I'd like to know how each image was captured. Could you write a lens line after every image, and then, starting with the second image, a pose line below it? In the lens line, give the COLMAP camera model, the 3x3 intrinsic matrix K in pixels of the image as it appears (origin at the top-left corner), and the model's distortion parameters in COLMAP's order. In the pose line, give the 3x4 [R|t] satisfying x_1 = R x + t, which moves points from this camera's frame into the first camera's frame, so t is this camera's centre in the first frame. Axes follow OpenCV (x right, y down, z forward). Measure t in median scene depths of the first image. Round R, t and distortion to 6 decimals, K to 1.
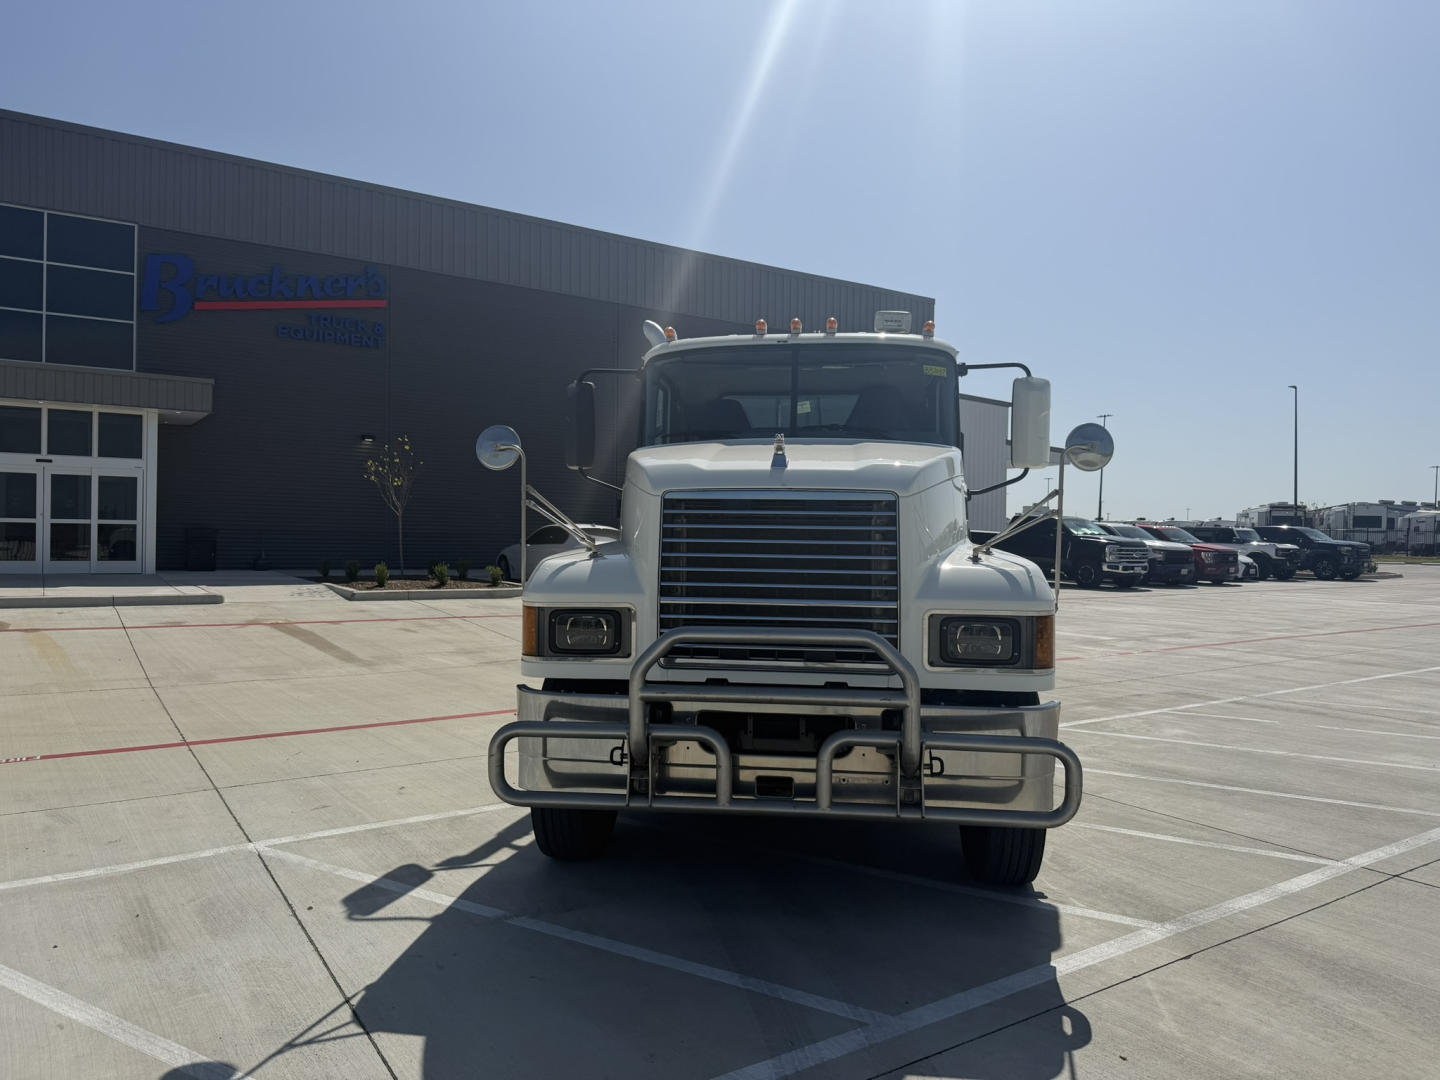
lens RADIAL K [[1039.7, 0, 727.3], [0, 1039.7, 536.9], [0, 0, 1]] dist [0.018067, -0.028819]
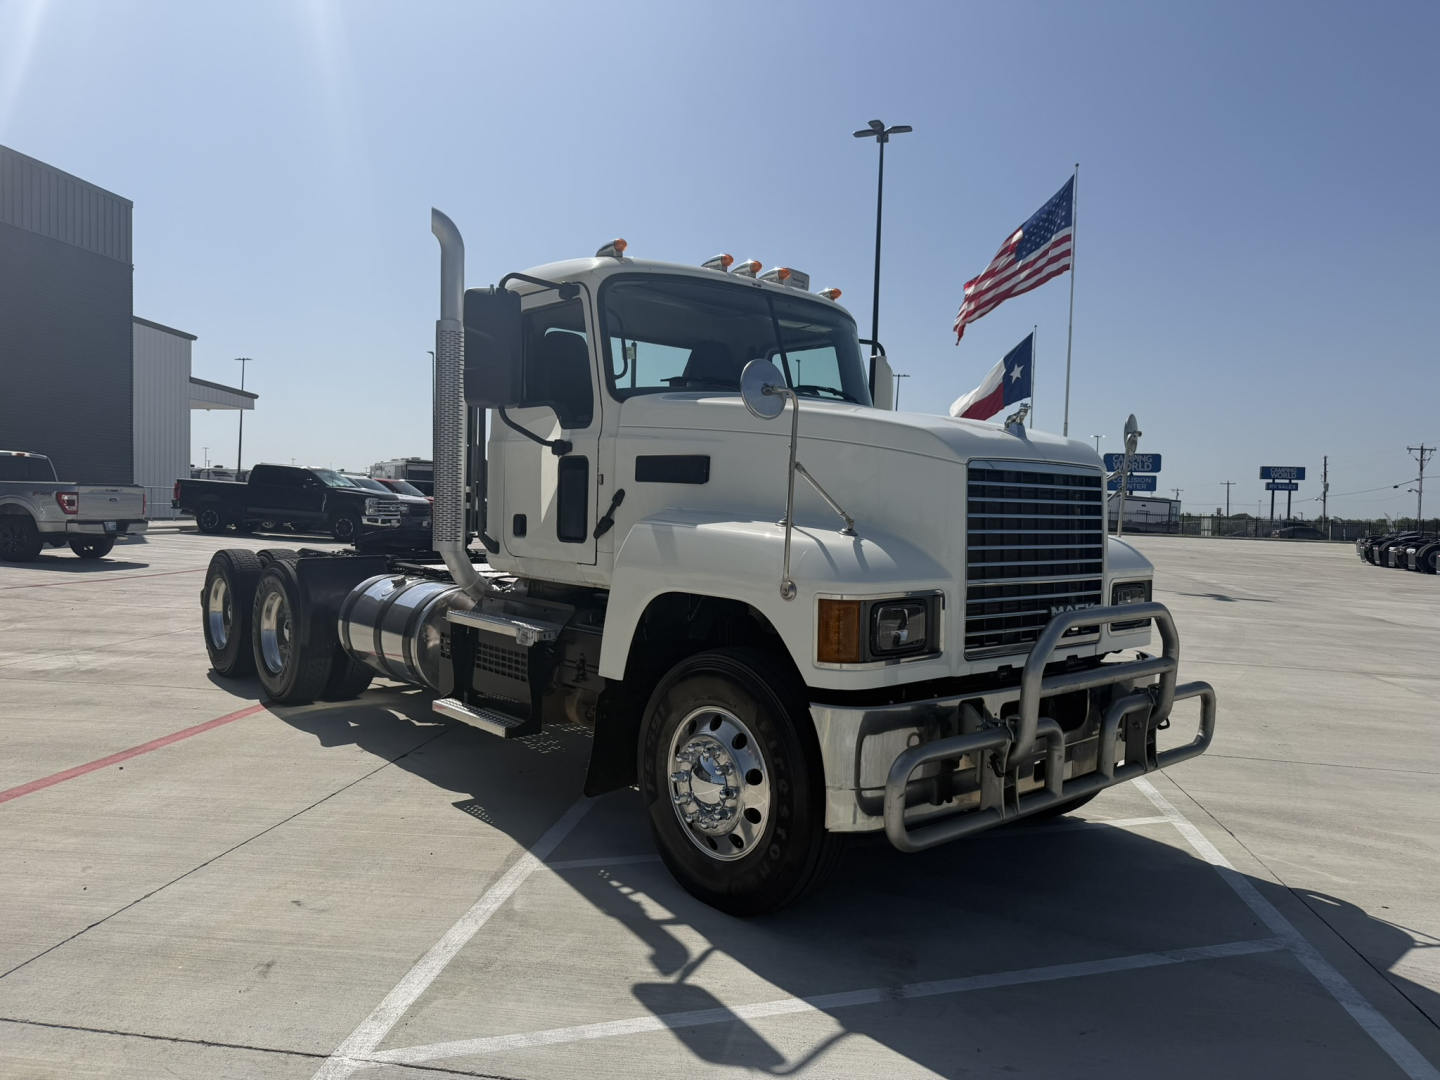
lens RADIAL K [[1039.7, 0, 710.7], [0, 1039.7, 536.7], [0, 0, 1]] dist [0.018067, -0.028819]
pose [[0.656443, -0.018710, 0.754144, -0.868318], [-0.018764, 0.998978, 0.041117, -0.010905], [-0.754143, -0.041142, 0.655421, 0.585933]]
